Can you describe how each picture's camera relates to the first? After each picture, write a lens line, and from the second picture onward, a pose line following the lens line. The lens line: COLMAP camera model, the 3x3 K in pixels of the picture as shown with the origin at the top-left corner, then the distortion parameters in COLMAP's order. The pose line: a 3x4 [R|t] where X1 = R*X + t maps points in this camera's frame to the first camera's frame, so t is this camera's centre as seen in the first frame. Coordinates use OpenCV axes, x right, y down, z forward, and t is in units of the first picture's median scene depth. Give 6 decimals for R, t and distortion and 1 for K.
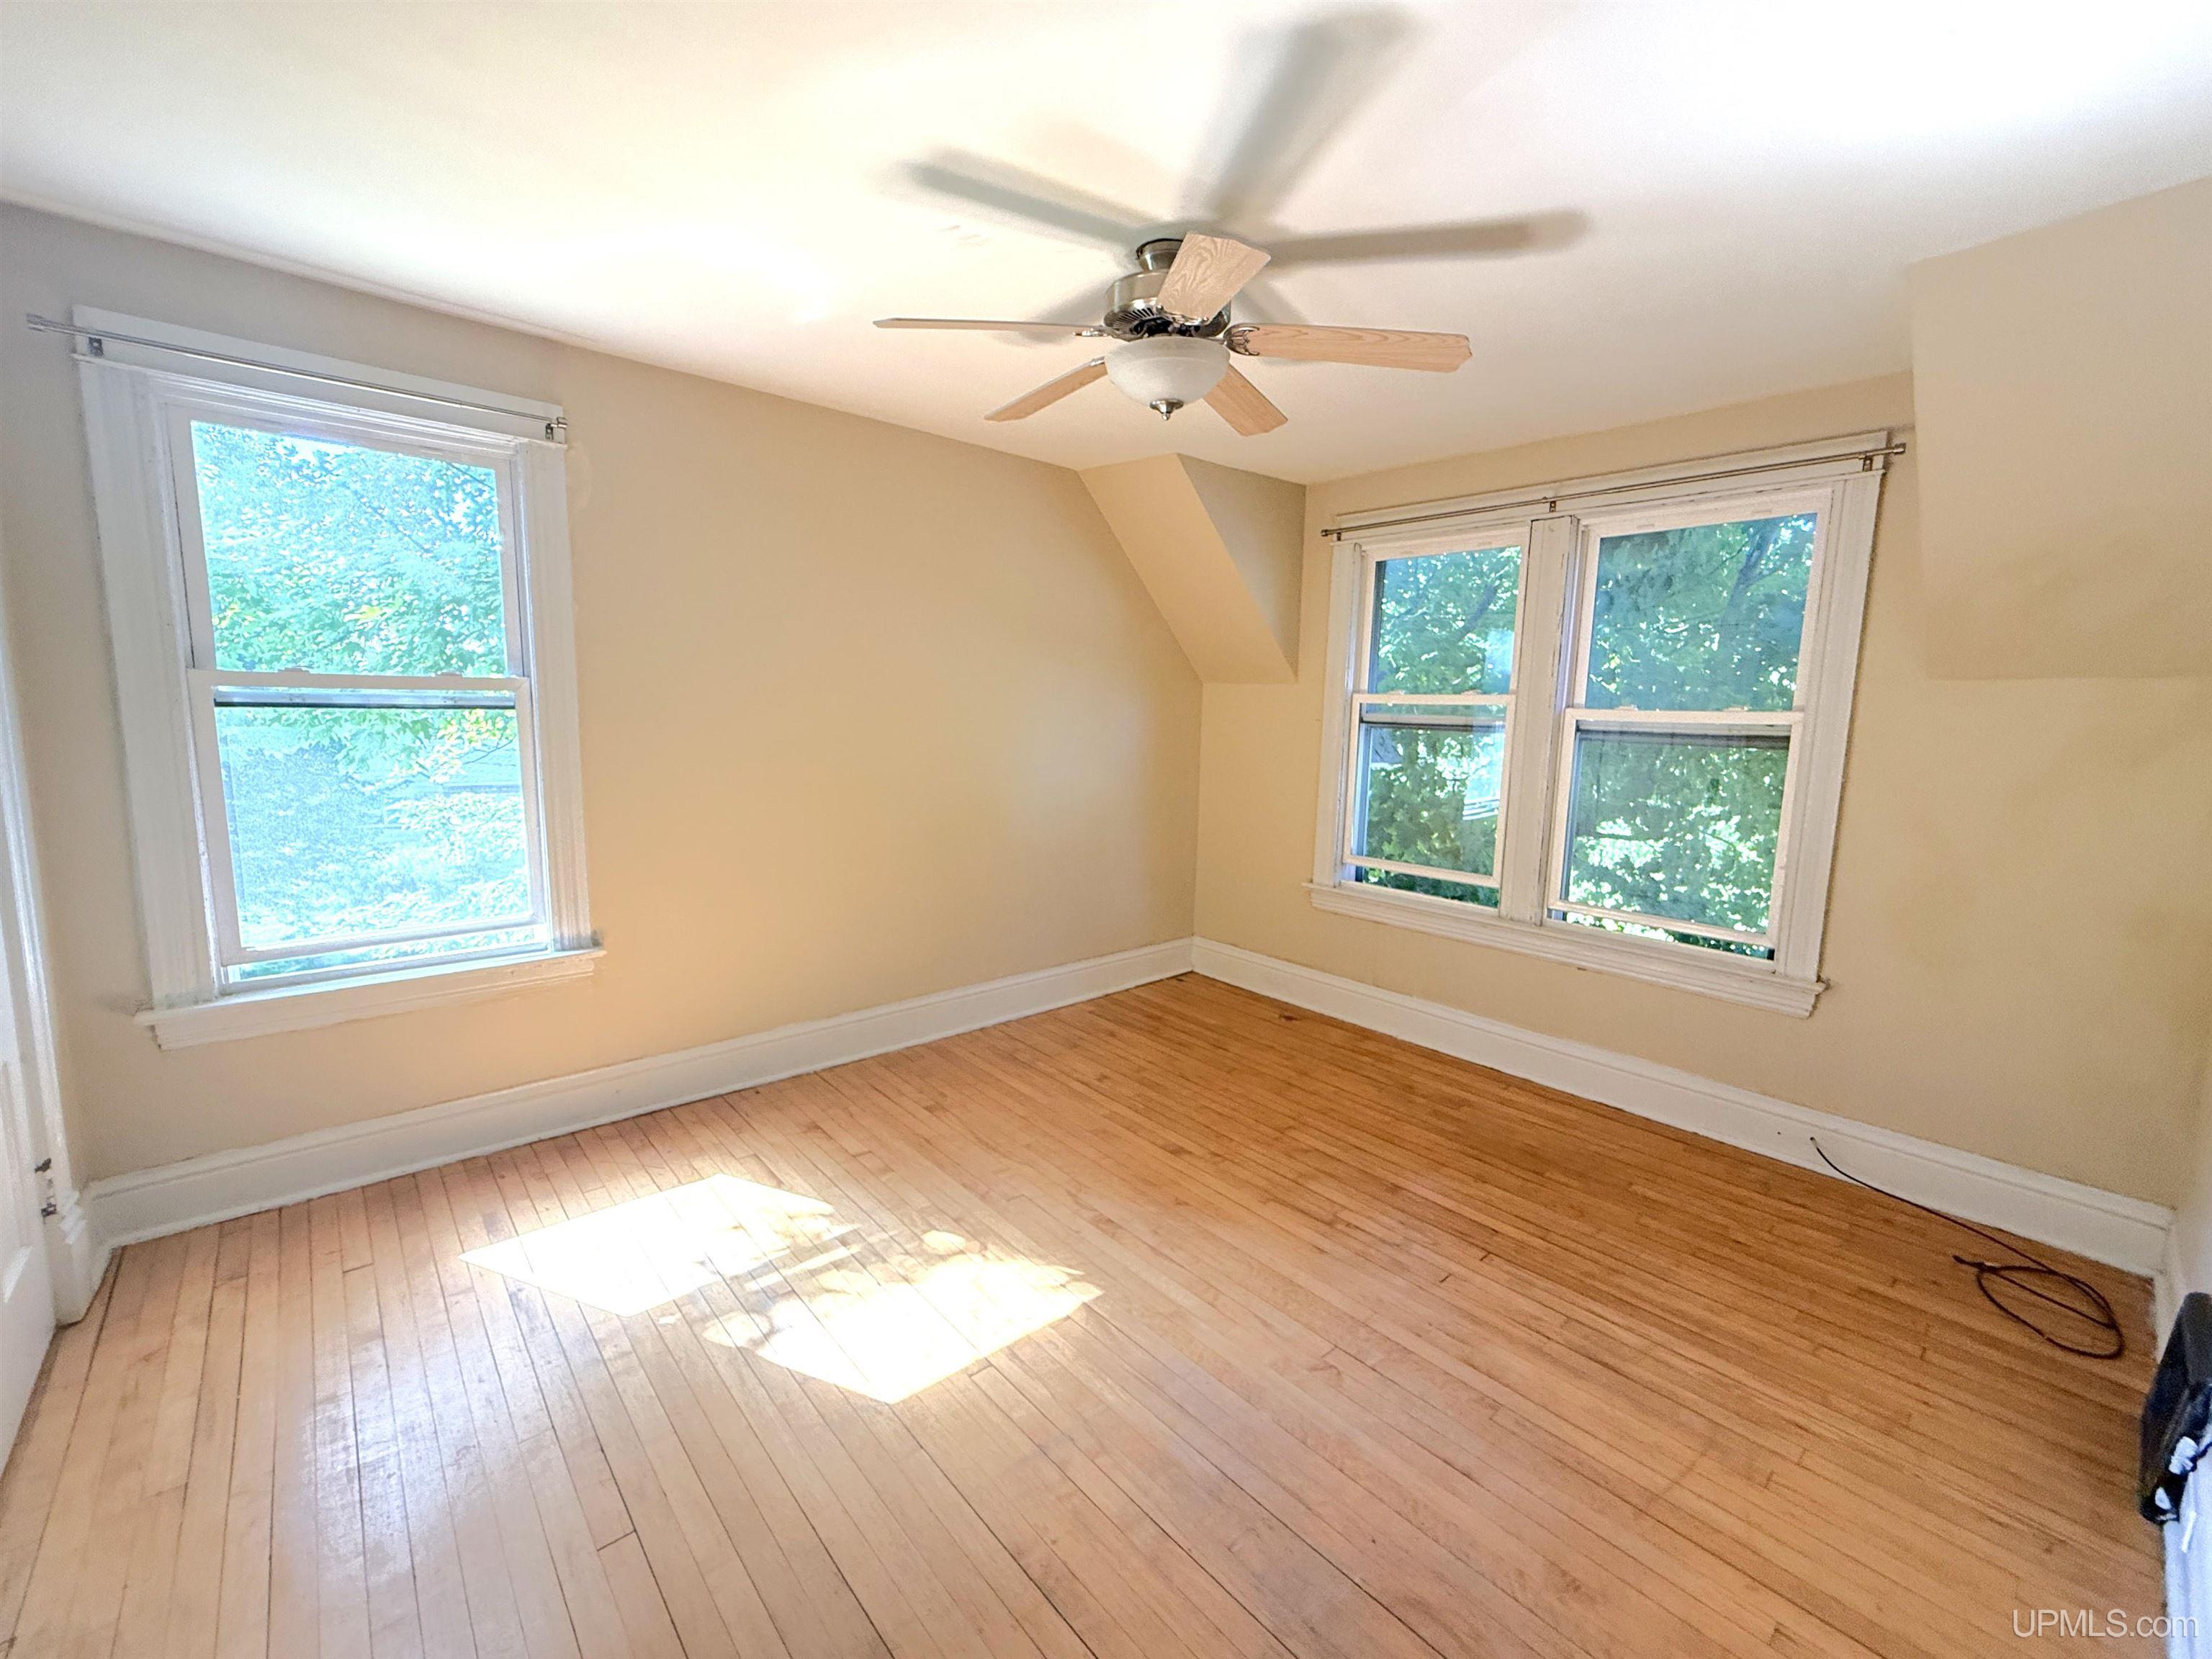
lens RADIAL K [[886.2, 0, 1098.8], [0, 886.2, 824.3], [0, 0, 1]] dist [-0.003171, 0.001154]
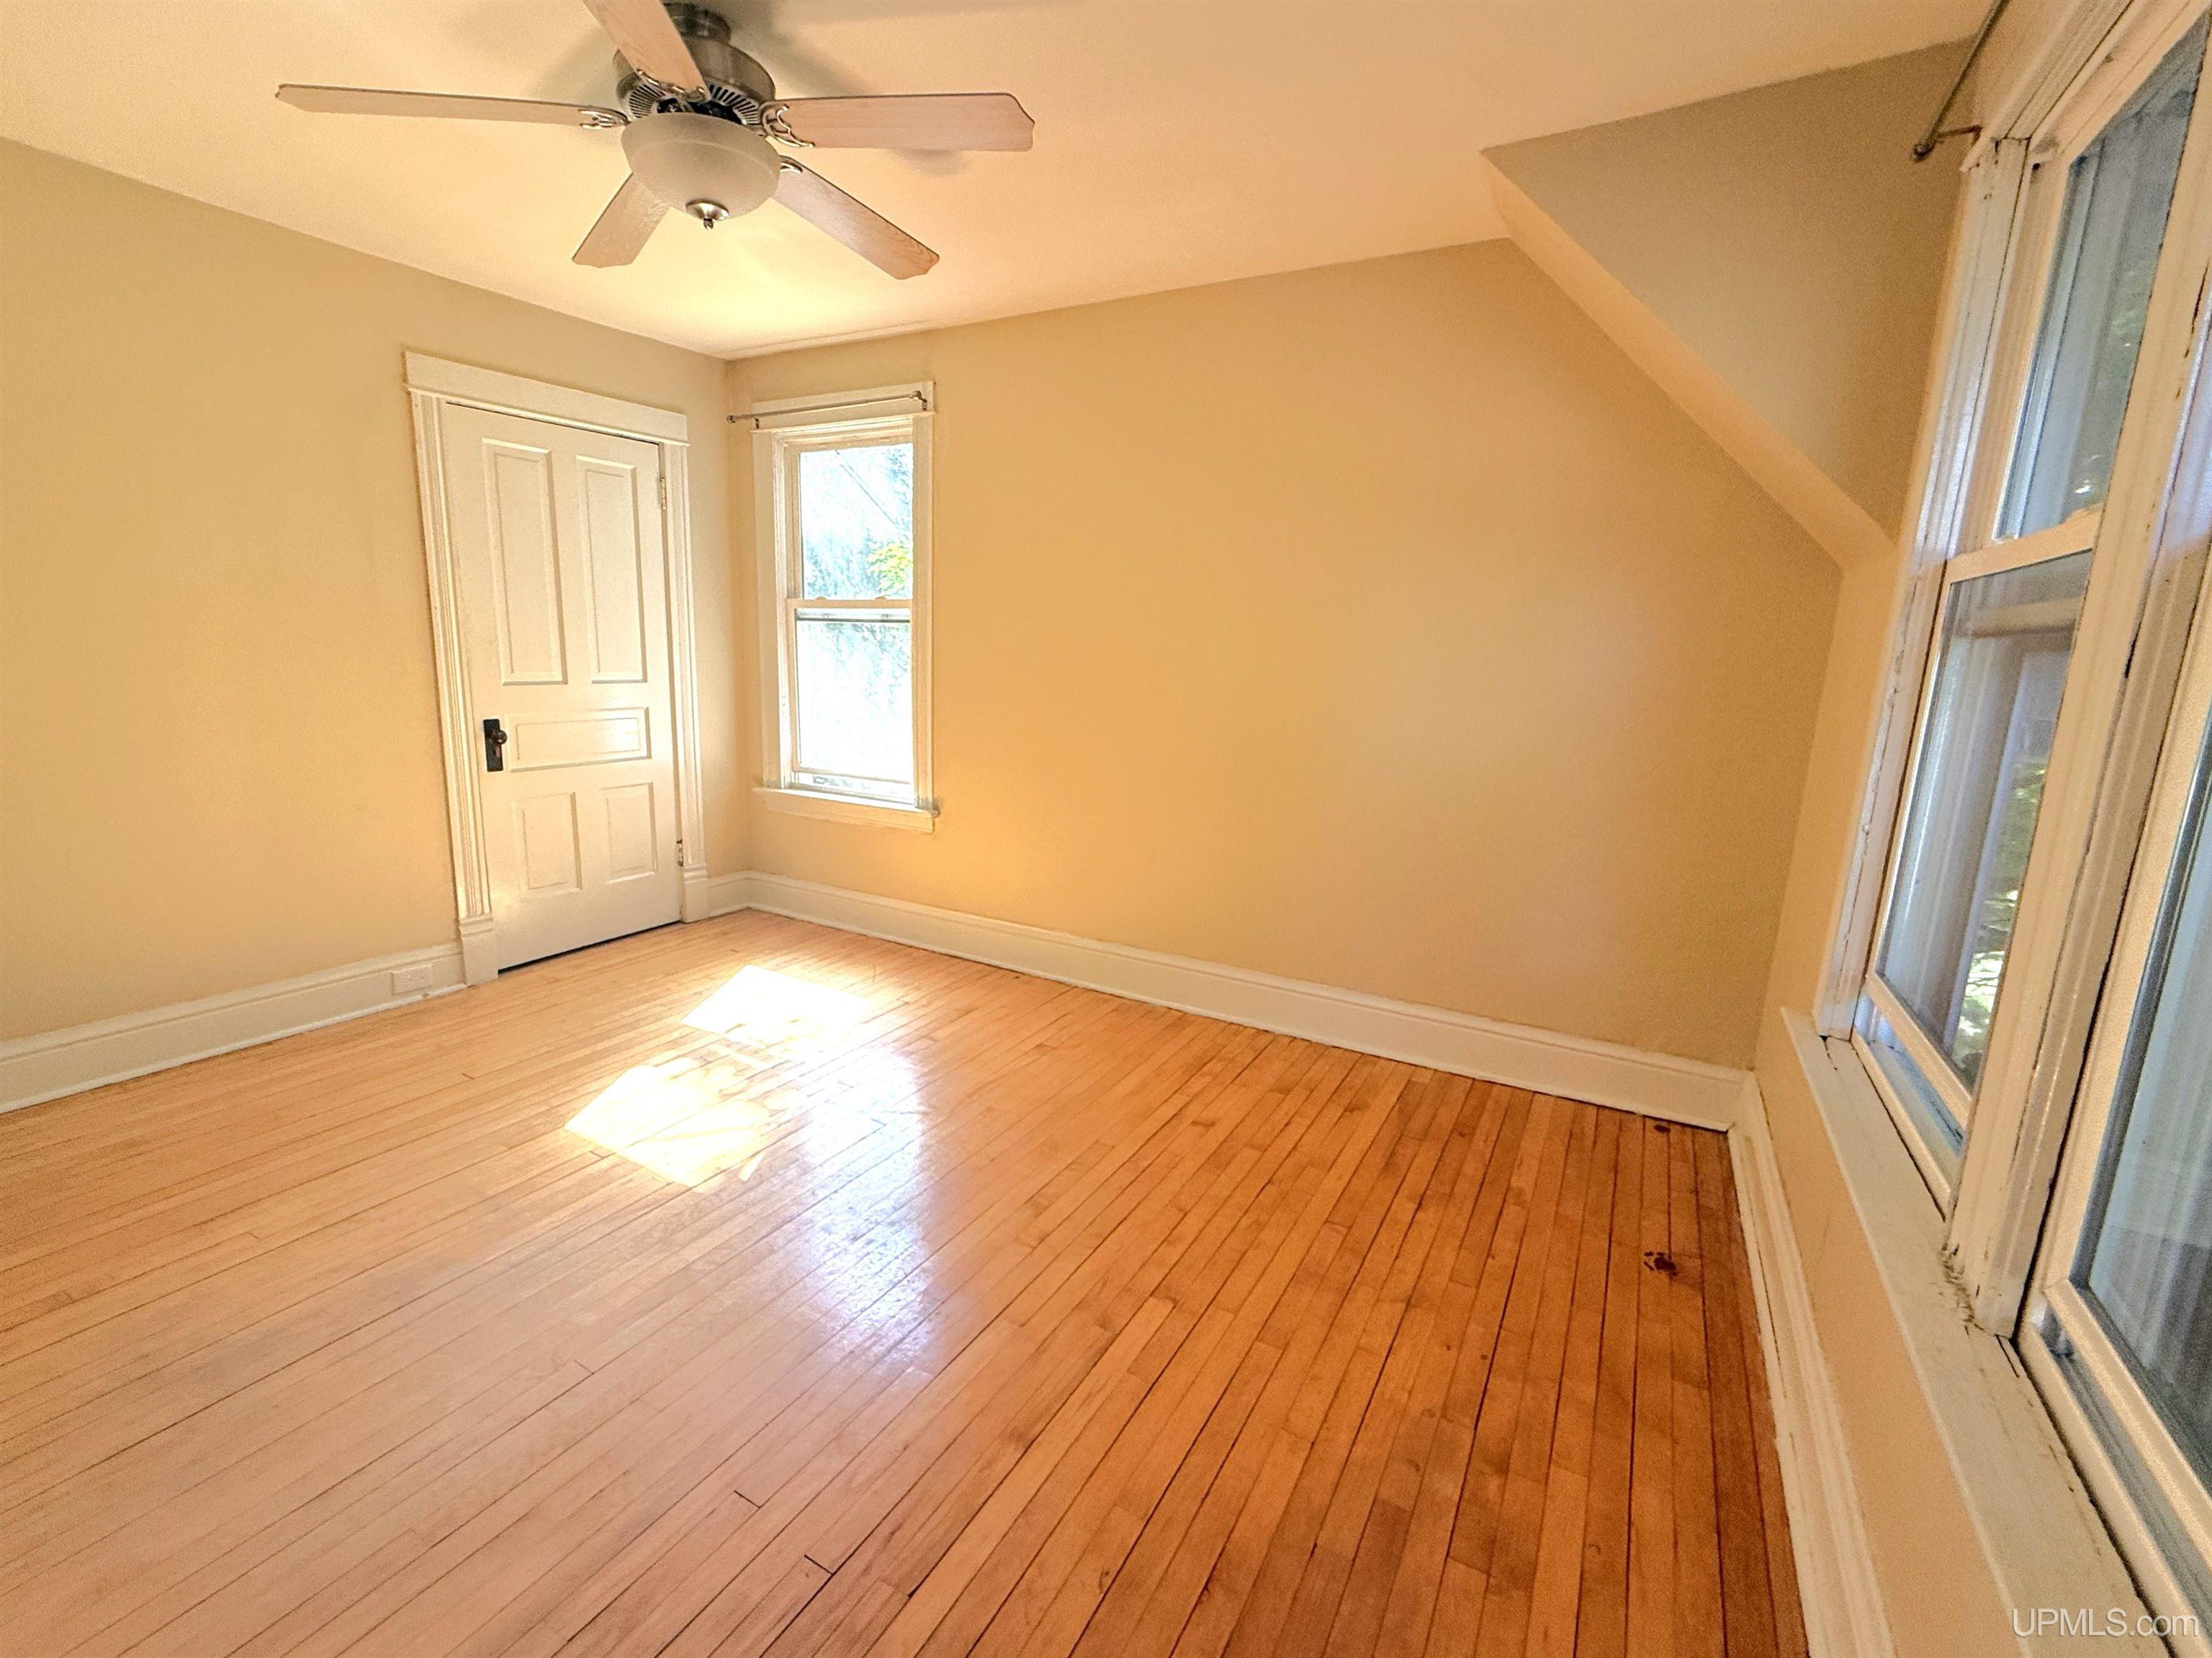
lens RADIAL K [[941.0, 0, 1109.0], [0, 941.0, 828.5], [0, 0, 1]] dist [0.000626, -0.000526]
pose [[0.348038, 0.171906, -0.921585, 0.693714], [-0.148934, 0.980698, 0.126687, -0.041834], [0.925575, 0.093163, 0.366923, 0.660624]]
